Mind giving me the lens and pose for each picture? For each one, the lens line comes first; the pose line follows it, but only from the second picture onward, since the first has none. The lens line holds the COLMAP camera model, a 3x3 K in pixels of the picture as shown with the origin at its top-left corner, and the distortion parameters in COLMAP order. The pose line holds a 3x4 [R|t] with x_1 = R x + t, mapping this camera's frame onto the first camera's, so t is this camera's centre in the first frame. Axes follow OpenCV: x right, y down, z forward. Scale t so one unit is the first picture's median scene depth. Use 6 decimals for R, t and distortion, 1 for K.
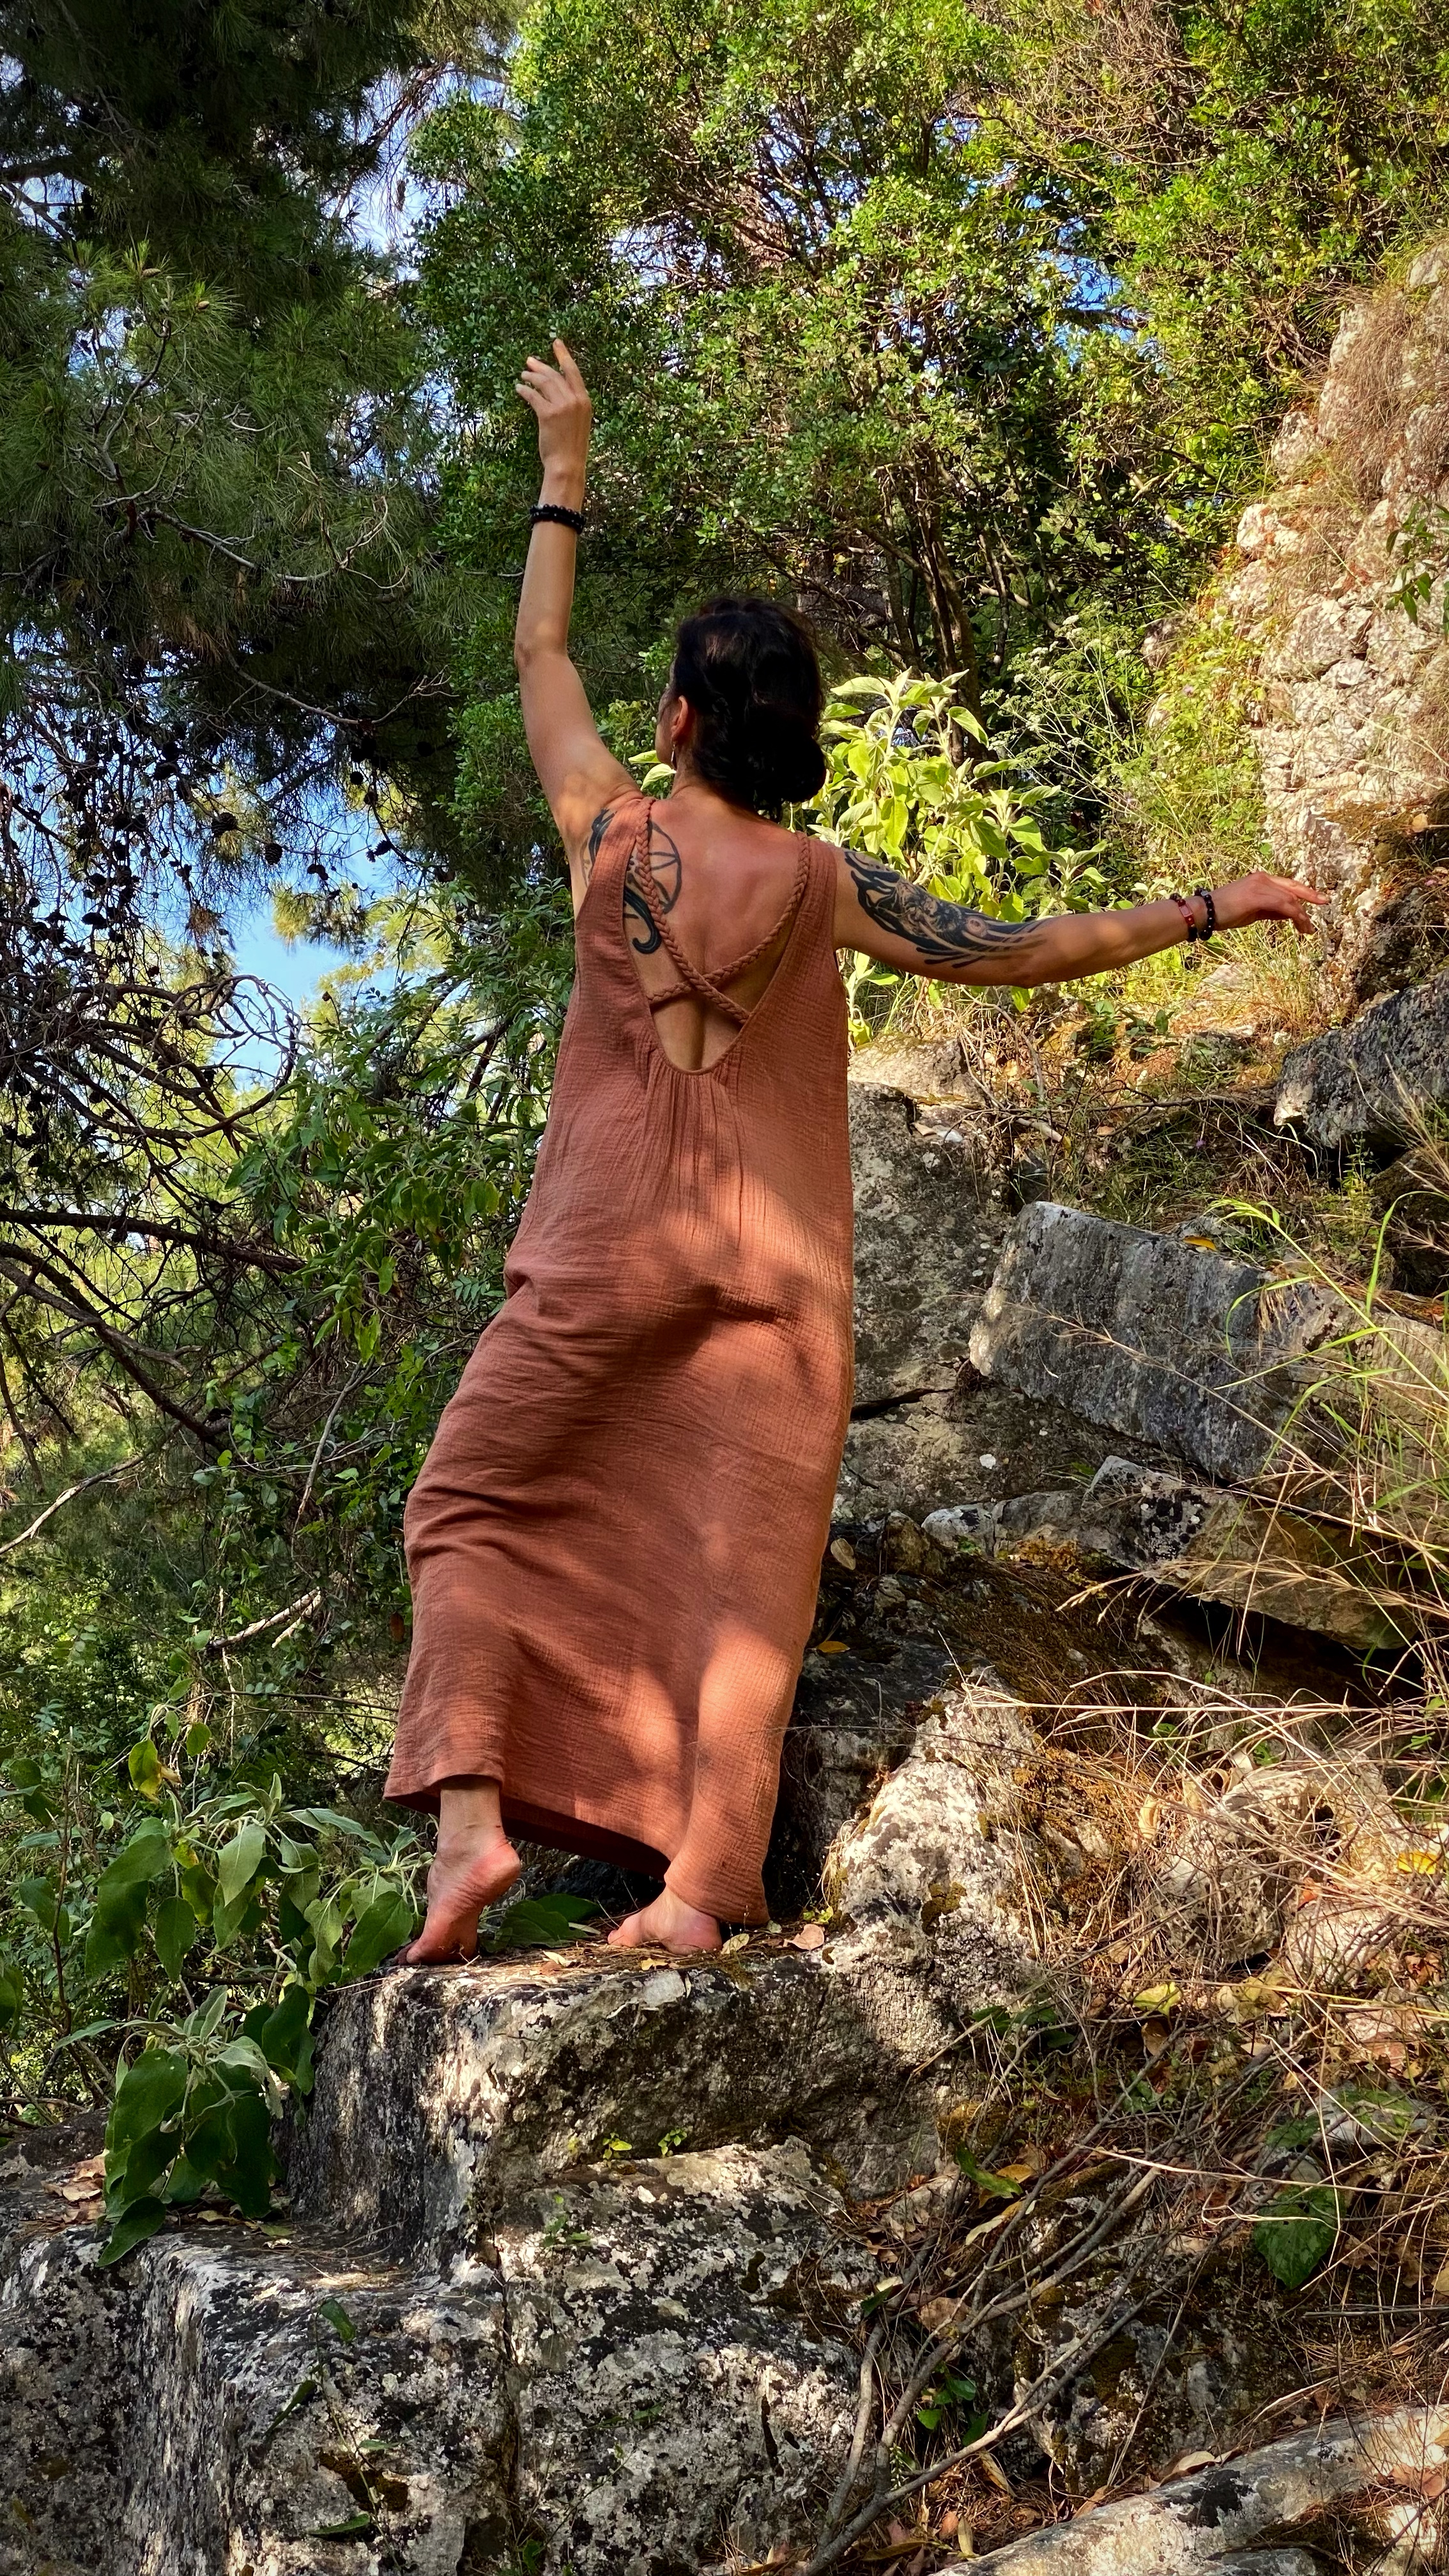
lens RADIAL K [[4073.0, 0, 724.5], [0, 4073.0, 1288.0], [0, 0, 1]] dist [0.372121, -0.872063]
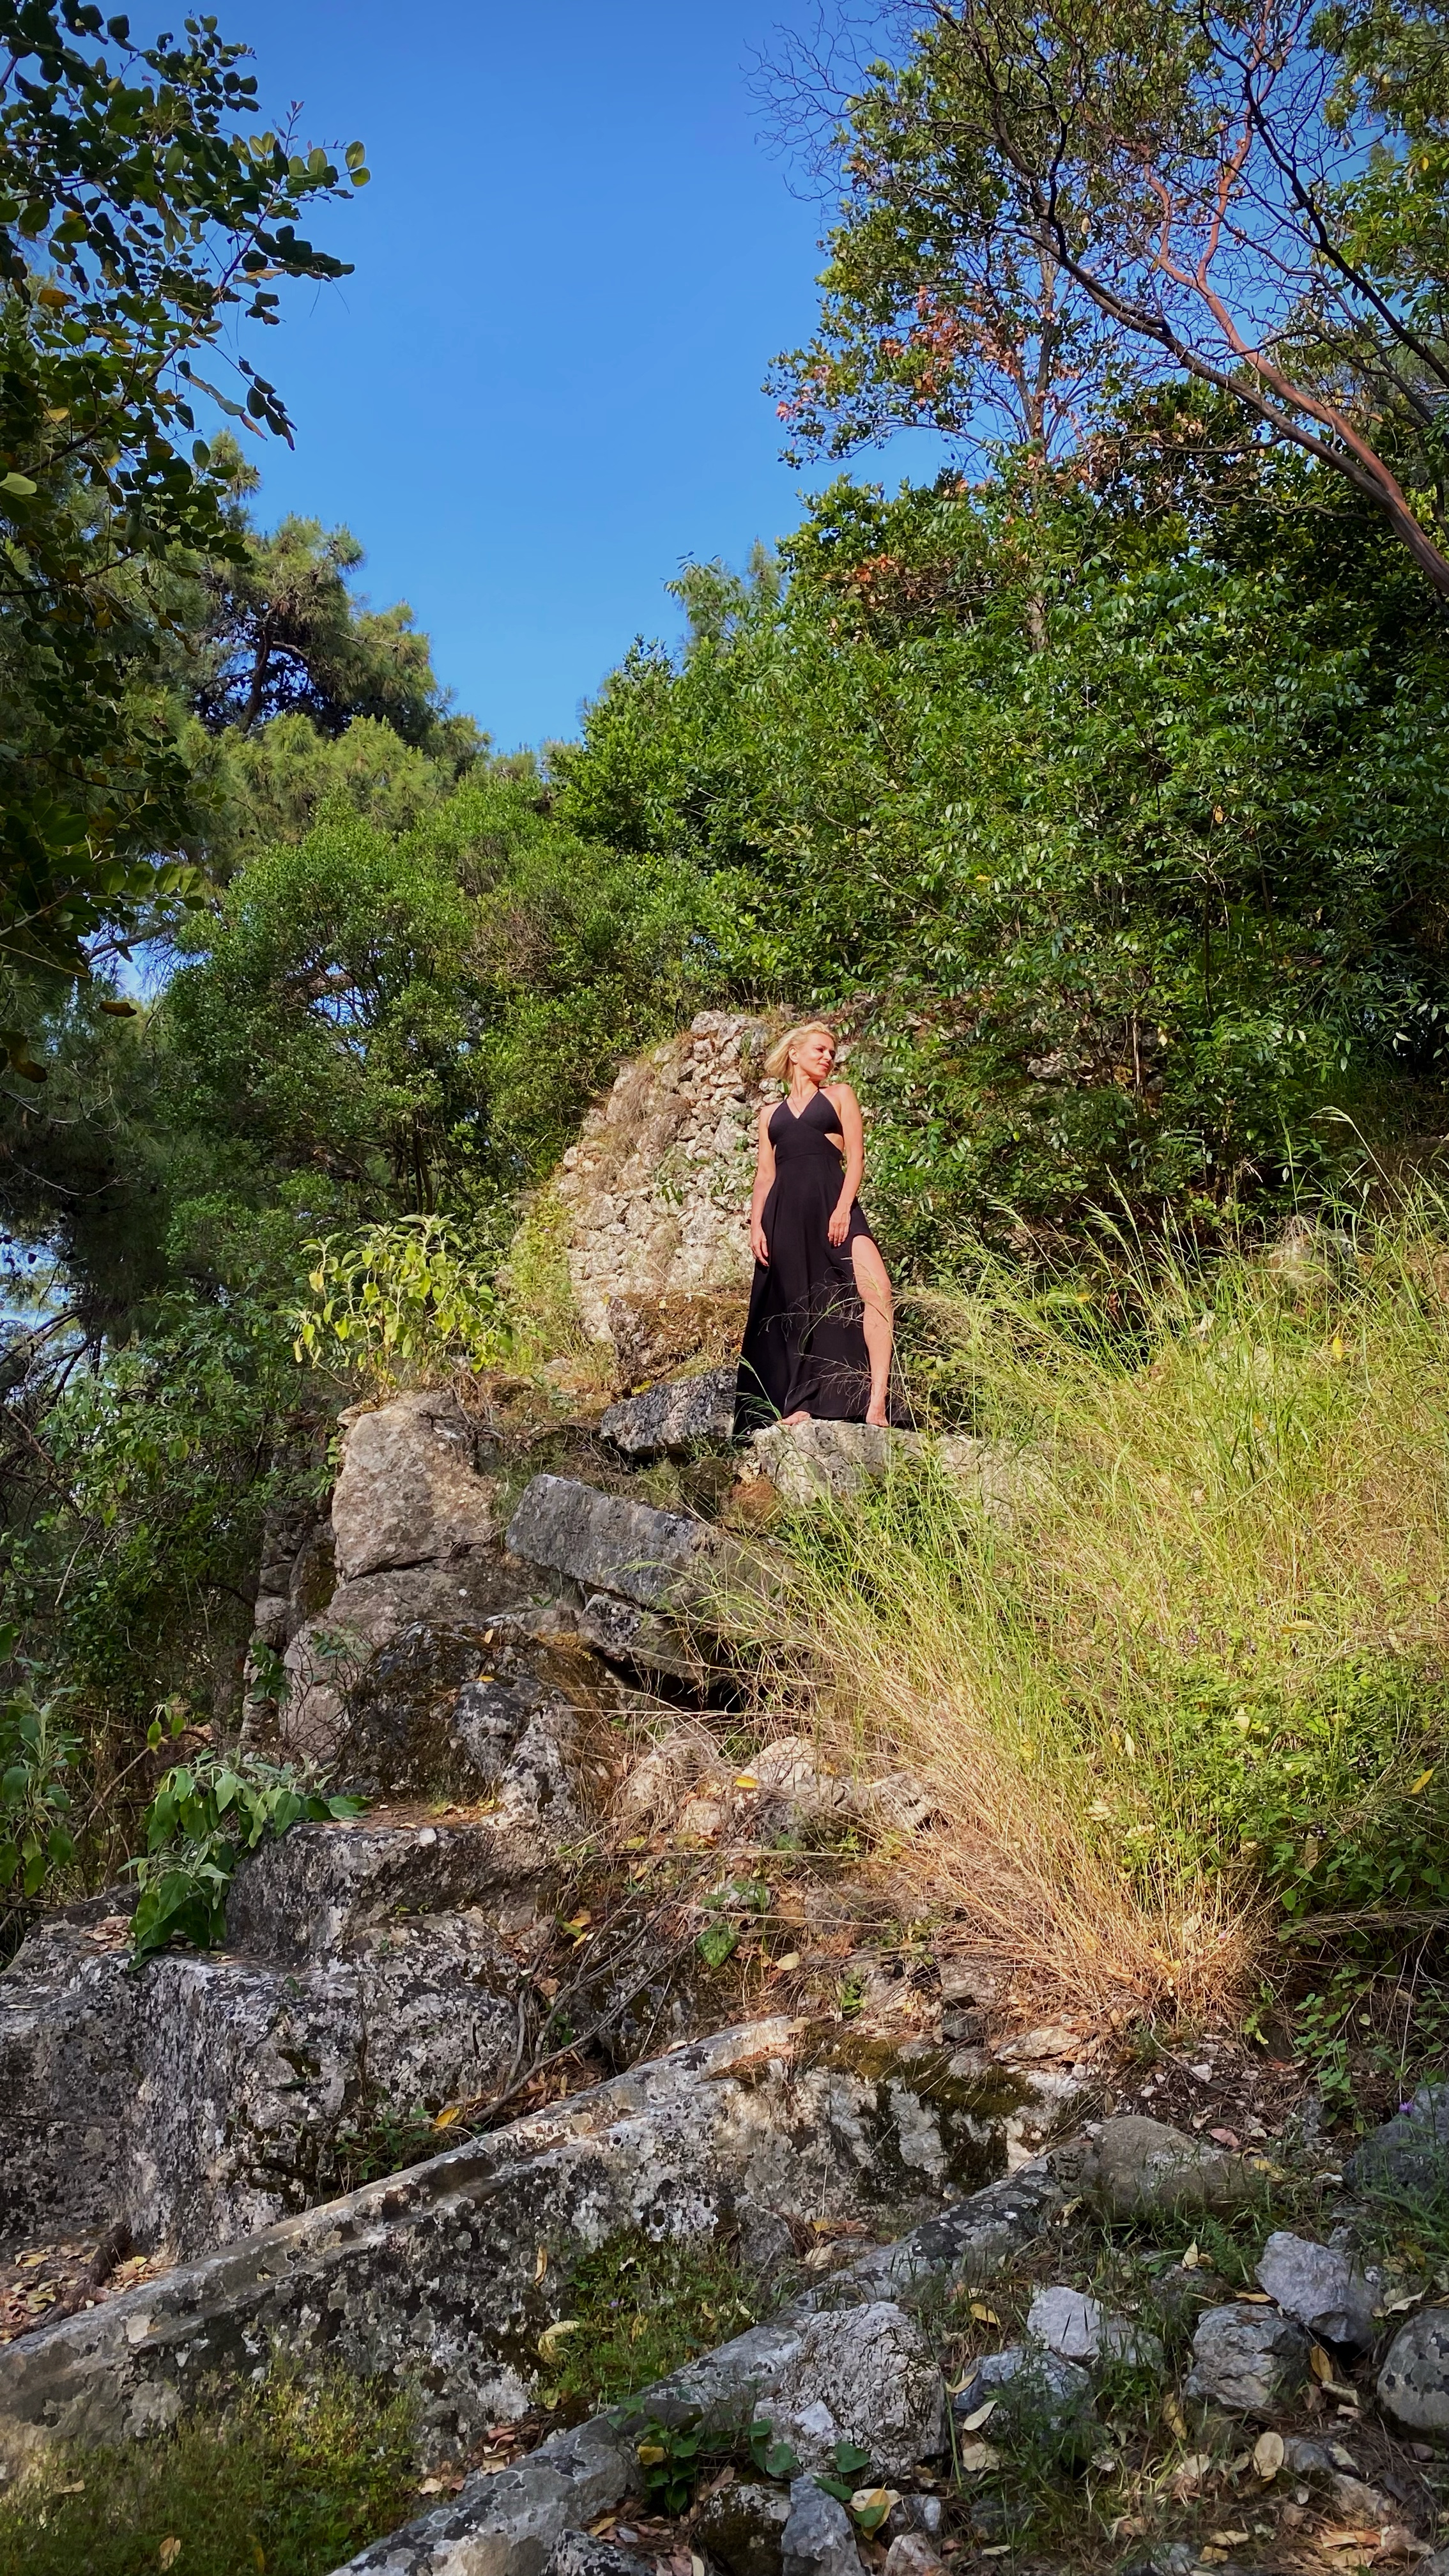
lens RADIAL K [[2089.1, 0, 724.5], [0, 2089.1, 1288.0], [0, 0, 1]] dist [0.096085, -0.003363]
pose [[0.961610, 0.083024, 0.261557, -0.182605], [-0.055996, 0.992446, -0.109156, -0.004916], [-0.268644, 0.090319, 0.958996, -0.140438]]
